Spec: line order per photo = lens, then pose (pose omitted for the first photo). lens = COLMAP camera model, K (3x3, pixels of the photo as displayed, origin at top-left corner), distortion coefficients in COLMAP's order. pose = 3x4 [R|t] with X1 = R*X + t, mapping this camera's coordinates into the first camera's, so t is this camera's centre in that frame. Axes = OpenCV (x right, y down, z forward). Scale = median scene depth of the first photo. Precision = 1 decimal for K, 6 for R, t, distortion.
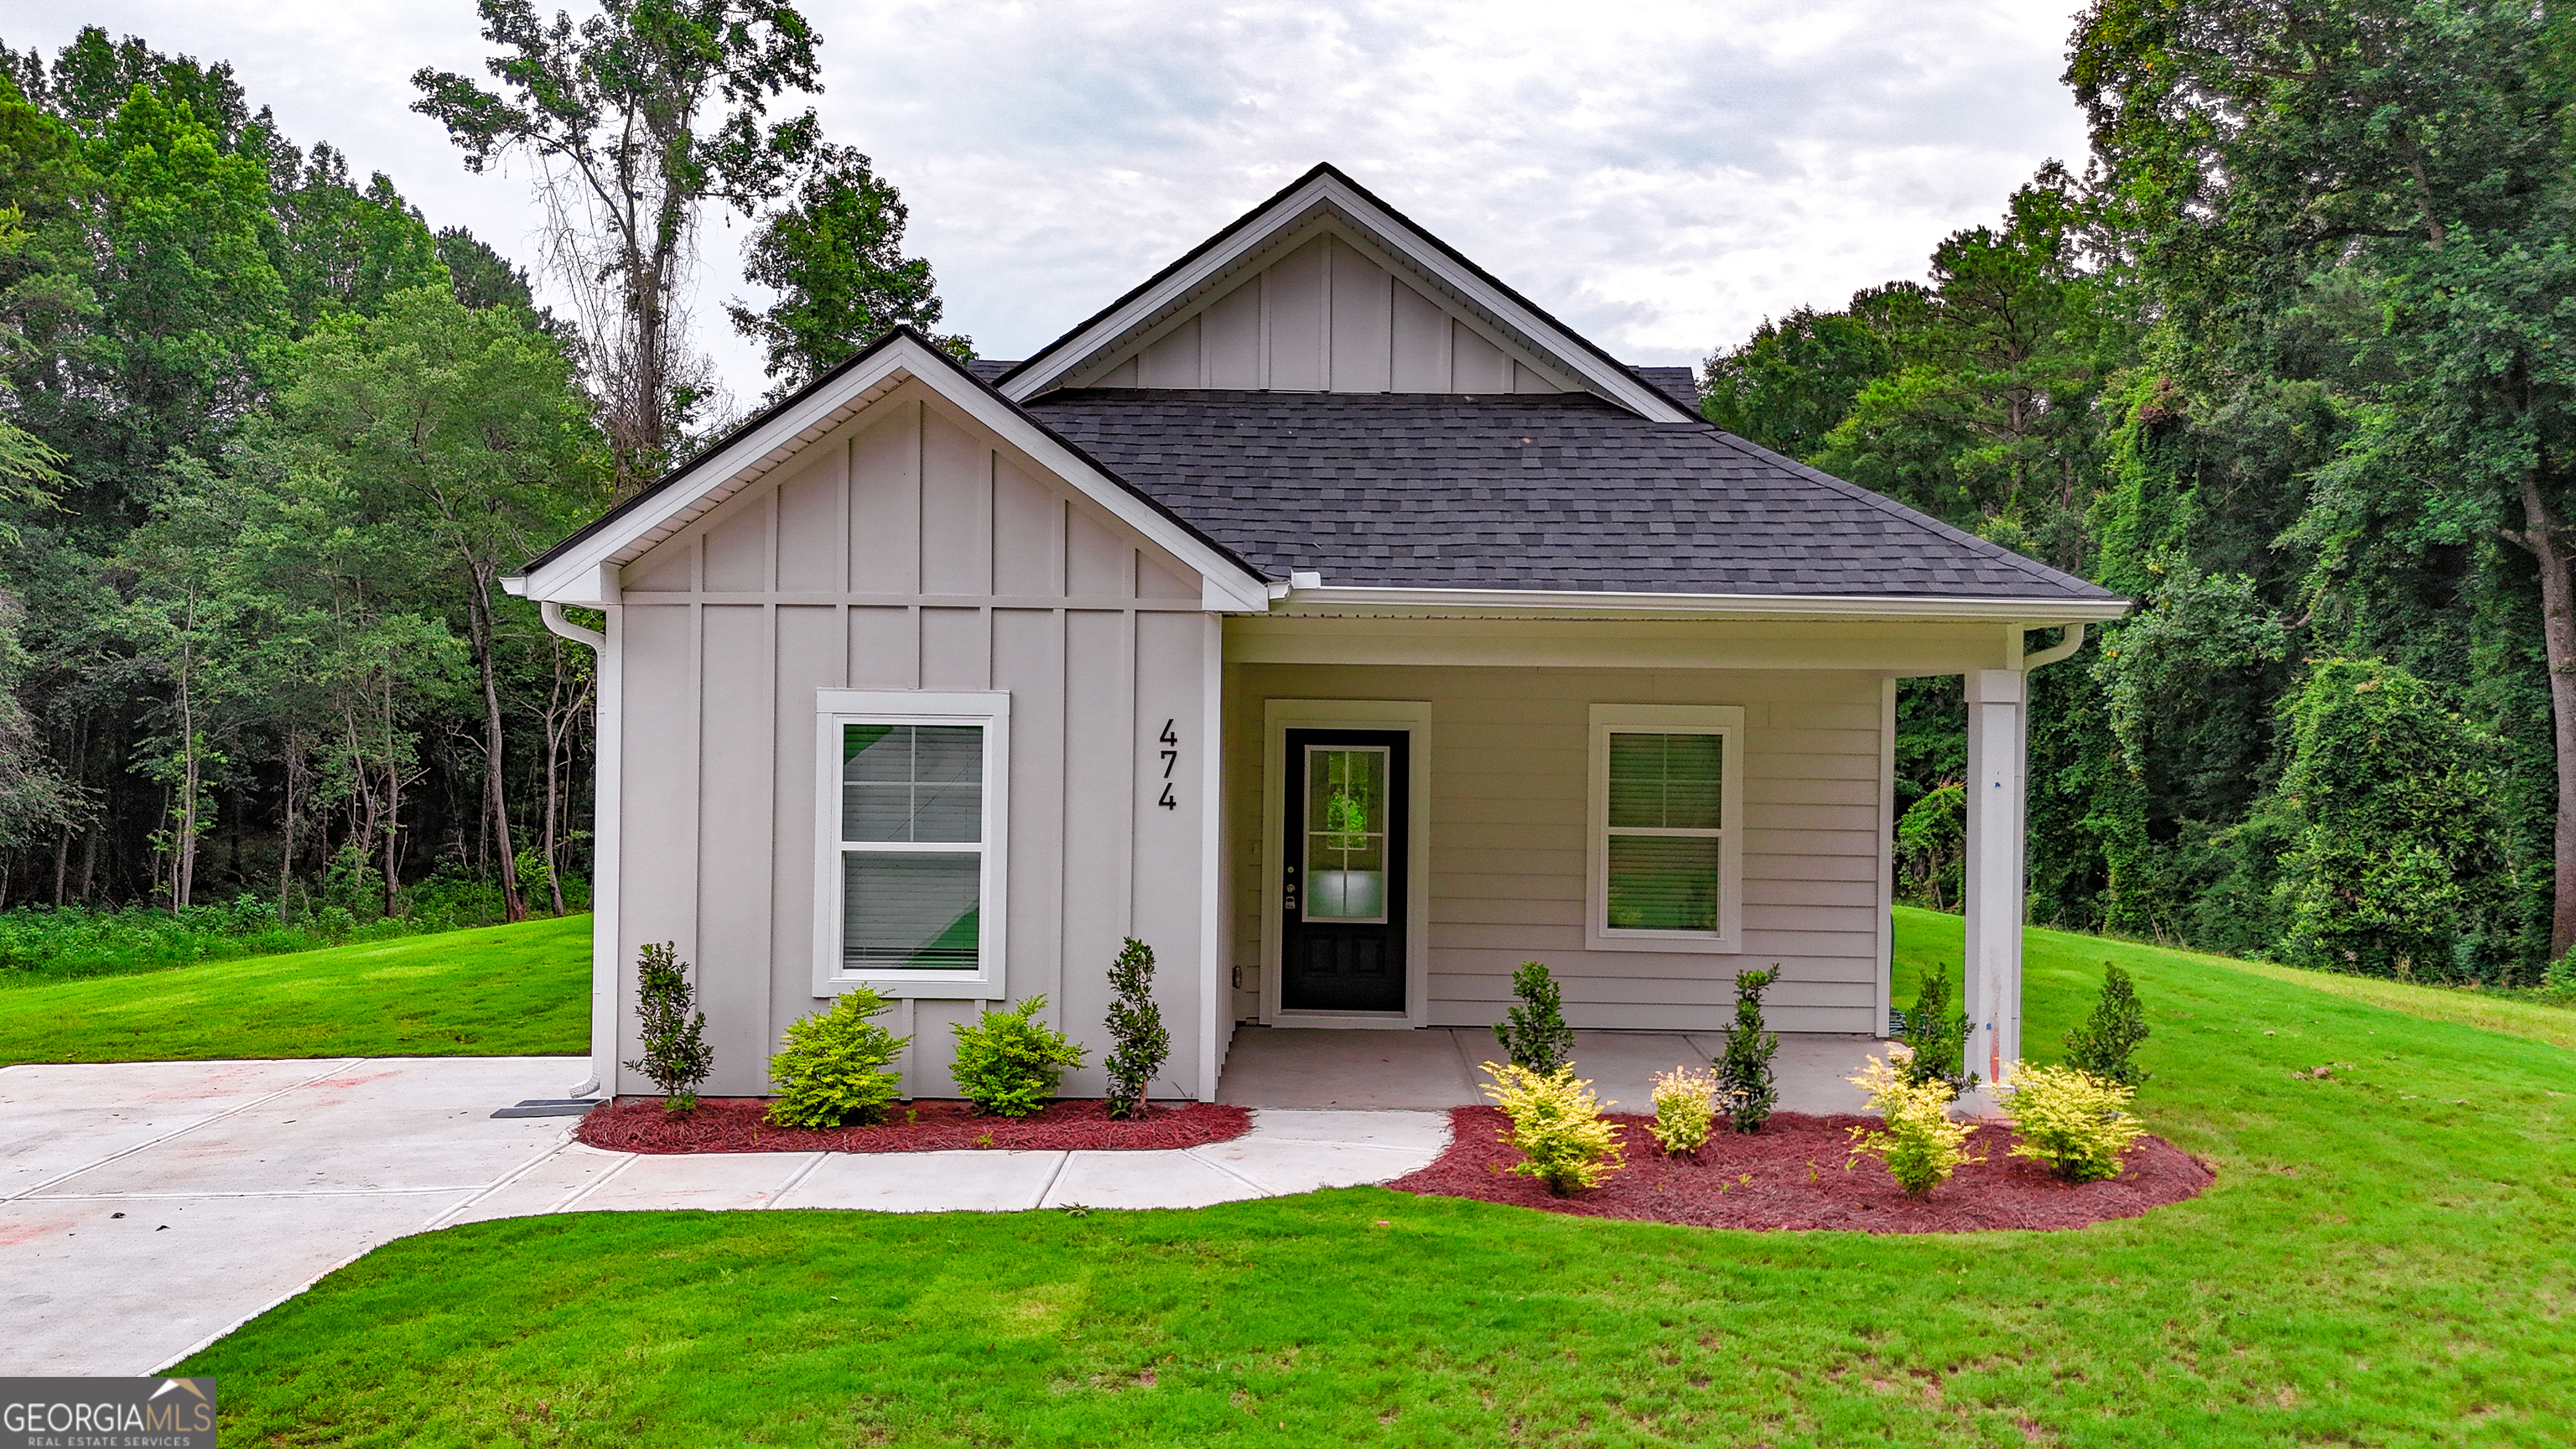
lens RADIAL K [[1898.3, 0, 1288.0], [0, 1898.3, 724.5], [0, 0, 1]] dist [0.068396, -0.058996]
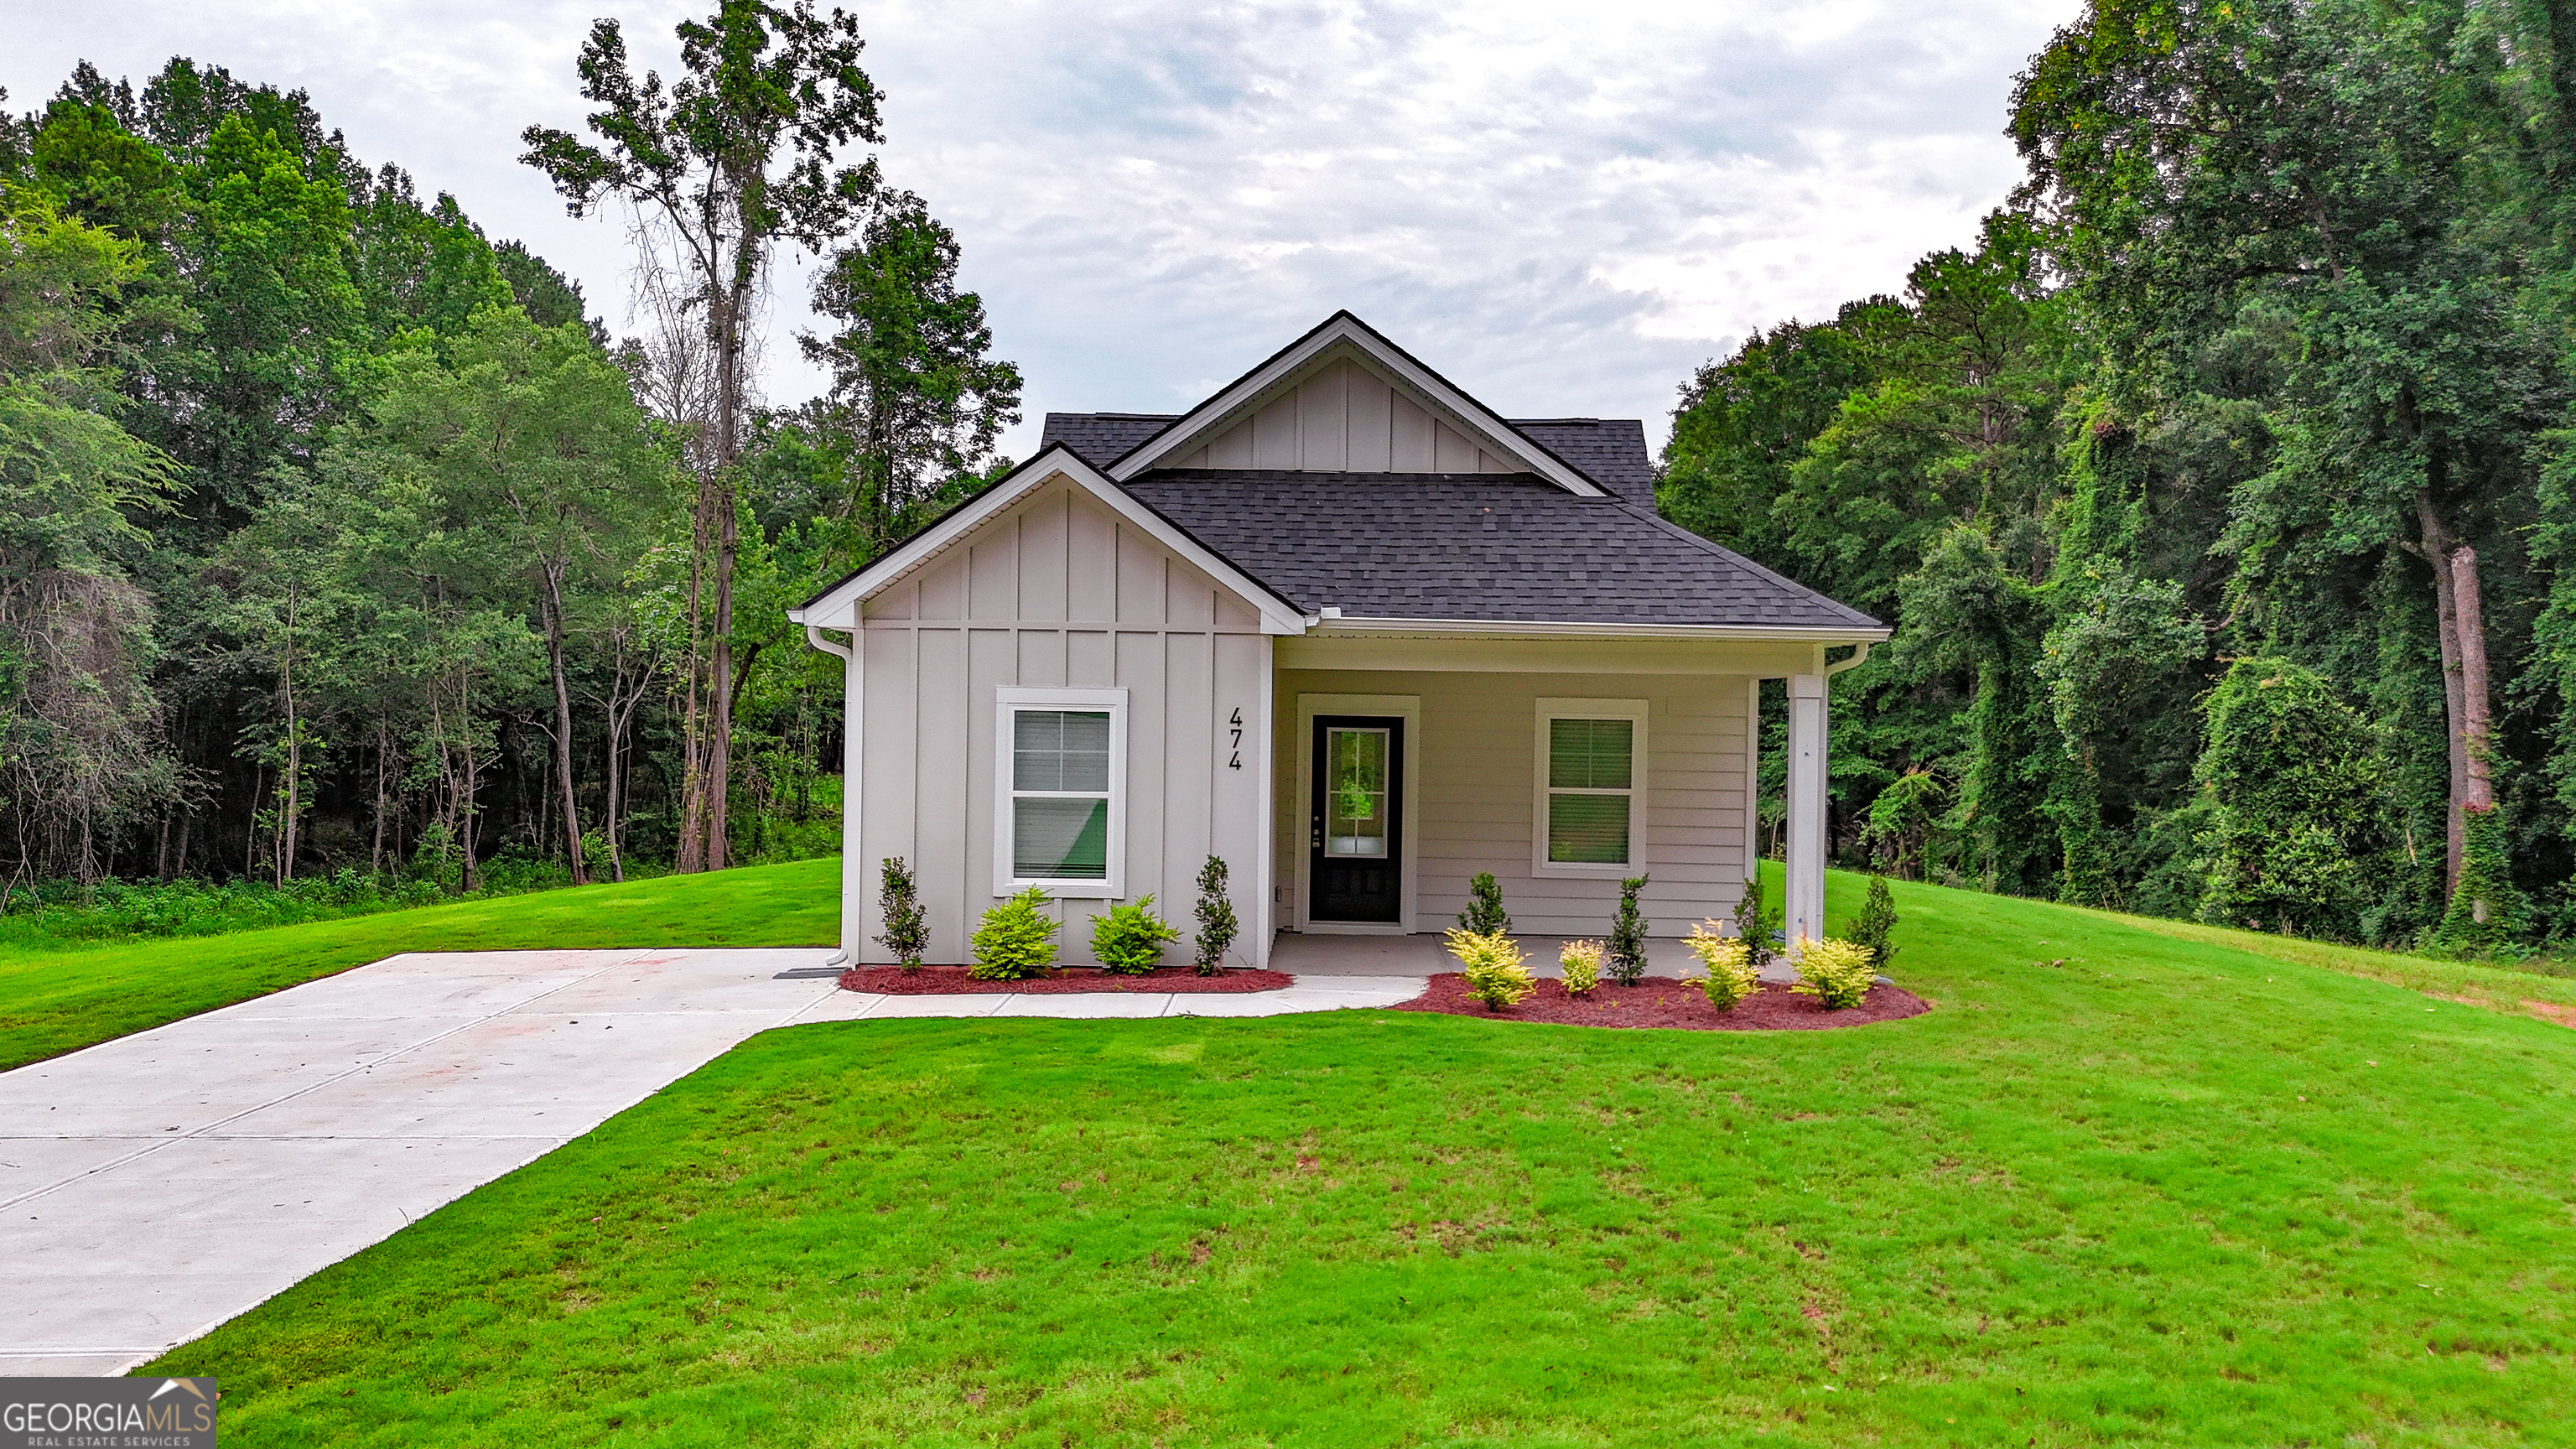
lens RADIAL K [[1898.3, 0, 1288.0], [0, 1898.3, 724.5], [0, 0, 1]] dist [0.068396, -0.058996]
pose [[0.999988, 0.002453, -0.004314, -0.003892], [-0.002433, 0.999987, 0.004457, 0.000833], [0.004325, -0.004446, 0.999981, -0.106129]]
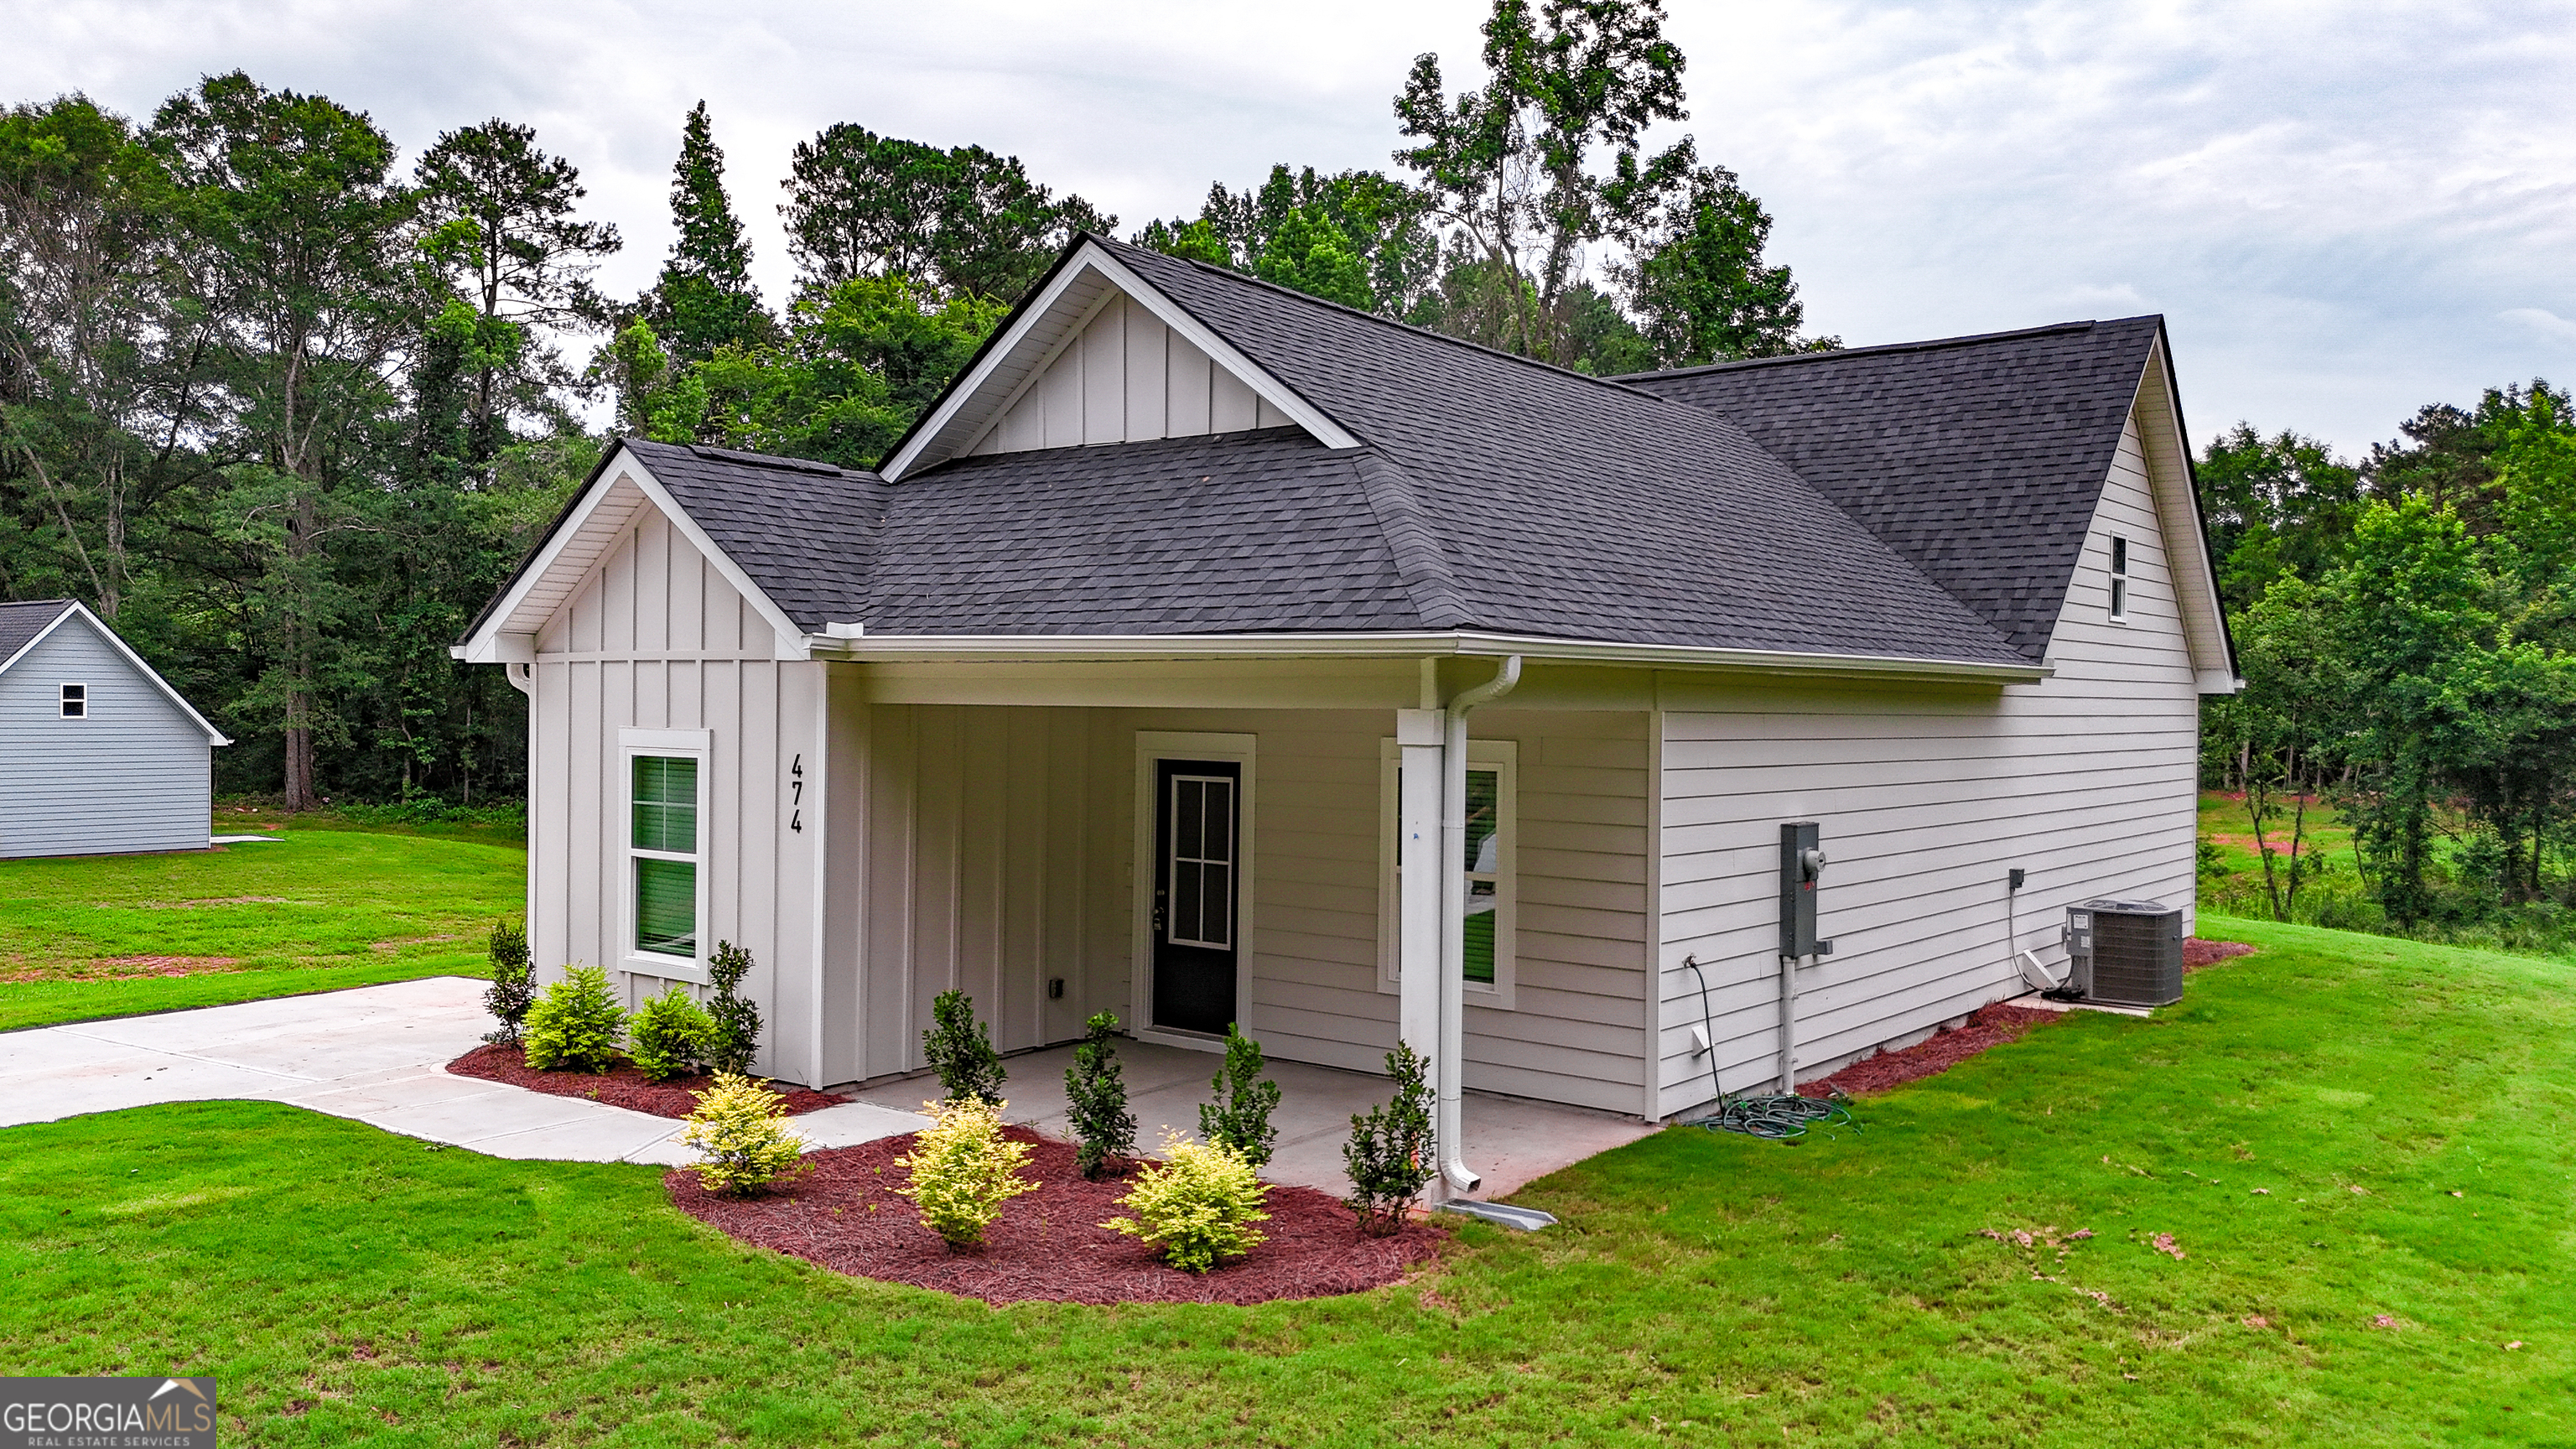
lens RADIAL K [[1898.3, 0, 1288.0], [0, 1898.3, 724.5], [0, 0, 1]] dist [0.068396, -0.058996]
pose [[0.797009, 0.001742, -0.603965, 0.203262], [-0.002940, 0.999995, -0.000997, -0.004694], [0.603961, 0.002570, 0.797010, 0.058650]]
